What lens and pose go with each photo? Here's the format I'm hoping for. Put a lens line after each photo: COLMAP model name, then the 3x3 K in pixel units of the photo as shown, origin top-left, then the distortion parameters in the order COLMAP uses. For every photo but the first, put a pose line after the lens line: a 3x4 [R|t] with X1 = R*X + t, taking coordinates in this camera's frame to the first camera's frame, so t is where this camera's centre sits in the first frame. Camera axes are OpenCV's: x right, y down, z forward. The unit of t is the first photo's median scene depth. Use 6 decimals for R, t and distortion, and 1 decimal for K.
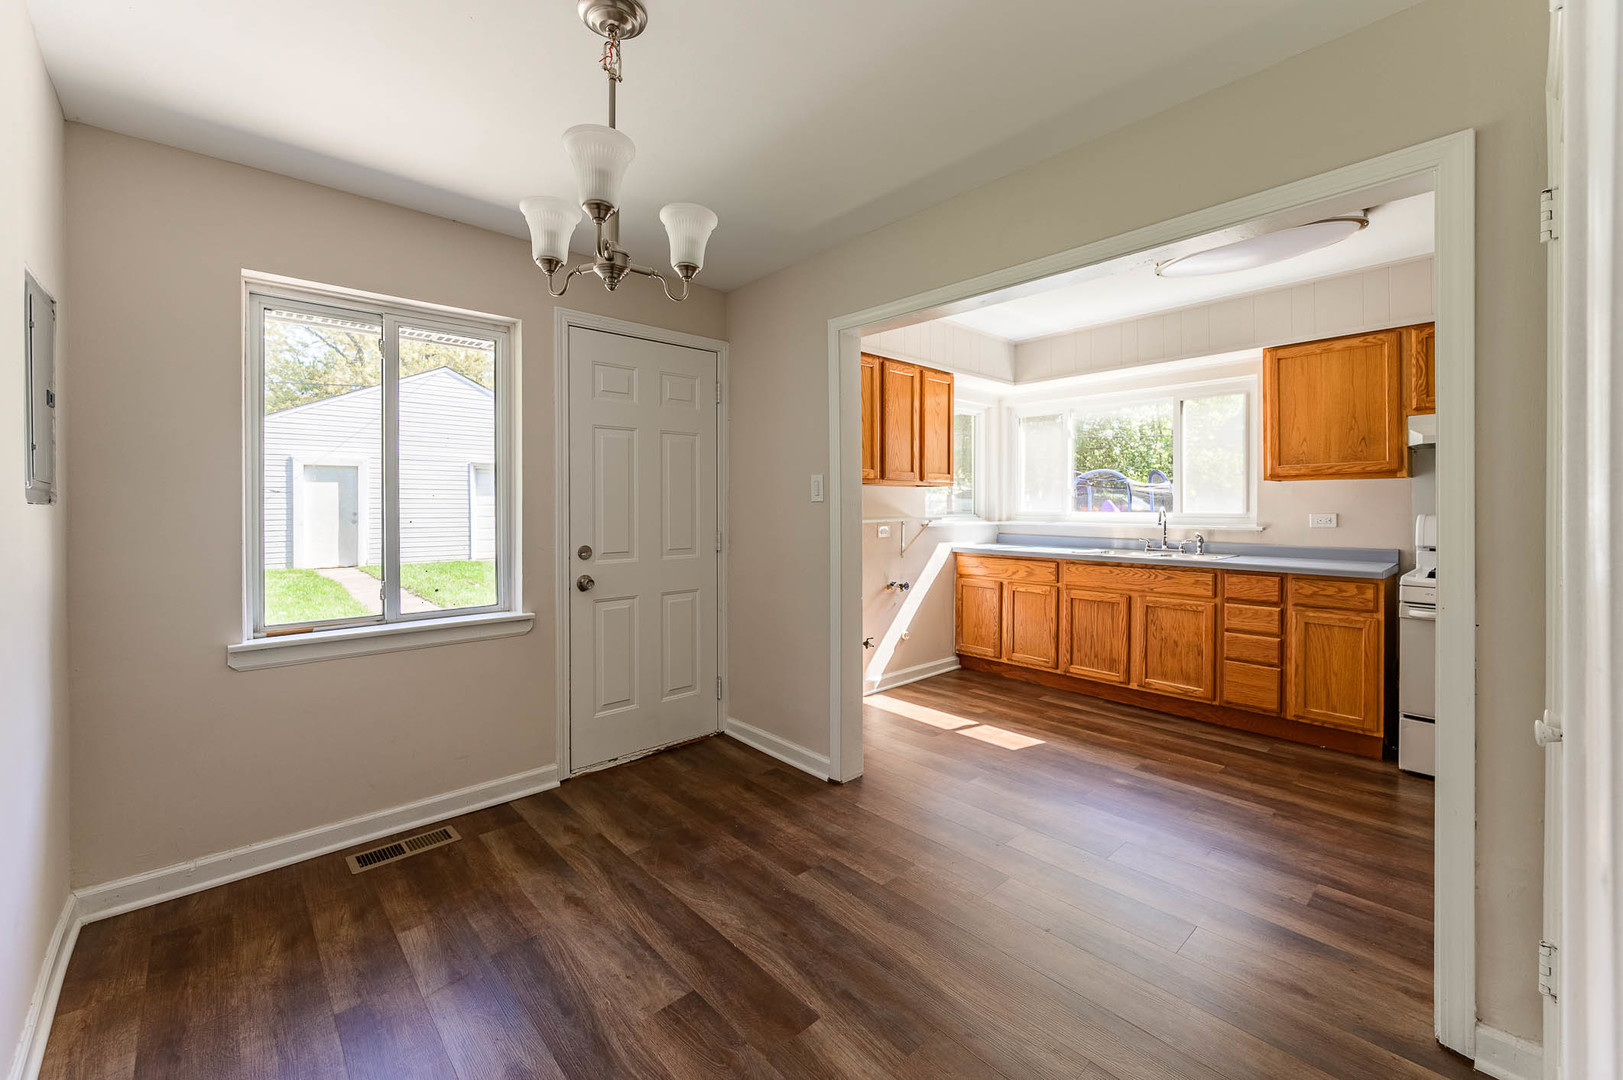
lens RADIAL K [[661.5, 0, 802.1], [0, 661.5, 506.4], [0, 0, 1]] dist [0.002035, -0.000437]
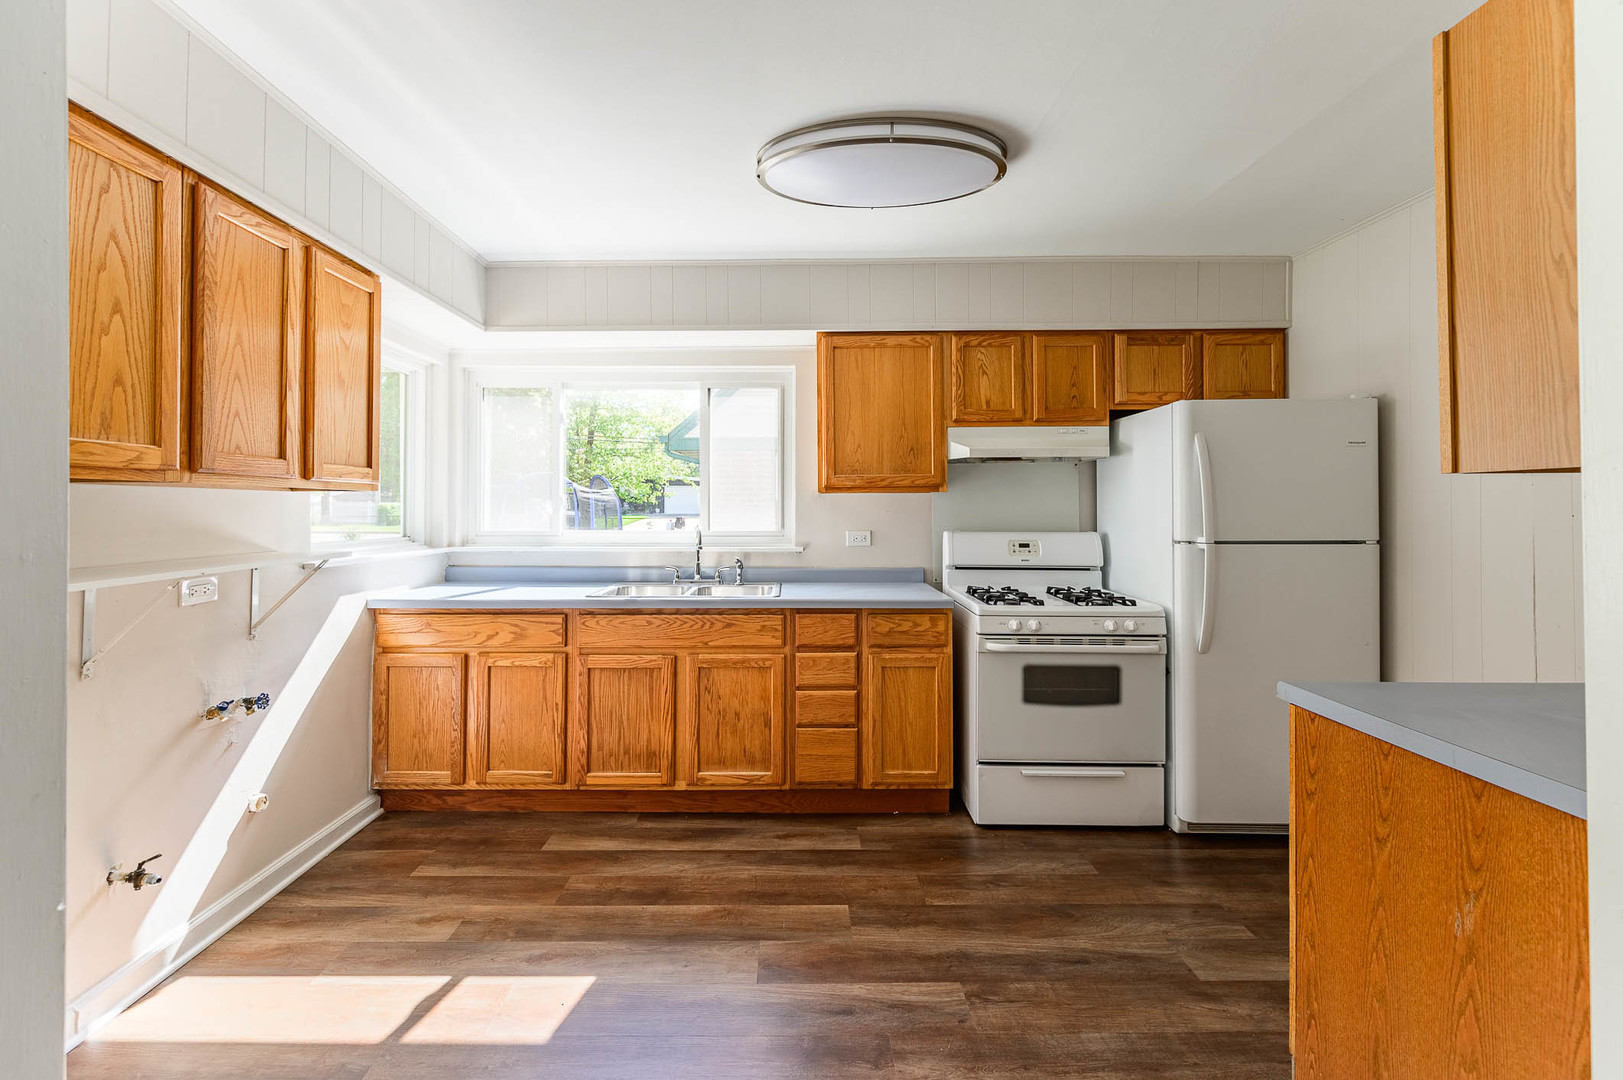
lens RADIAL K [[661.5, 0, 800.4], [0, 661.5, 501.6], [0, 0, 1]] dist [0.002035, -0.000437]
pose [[0.664035, 0.007825, 0.747661, 0.067046], [0.001350, 0.999931, -0.011665, -0.017873], [-0.747700, 0.008755, 0.663978, 0.458858]]
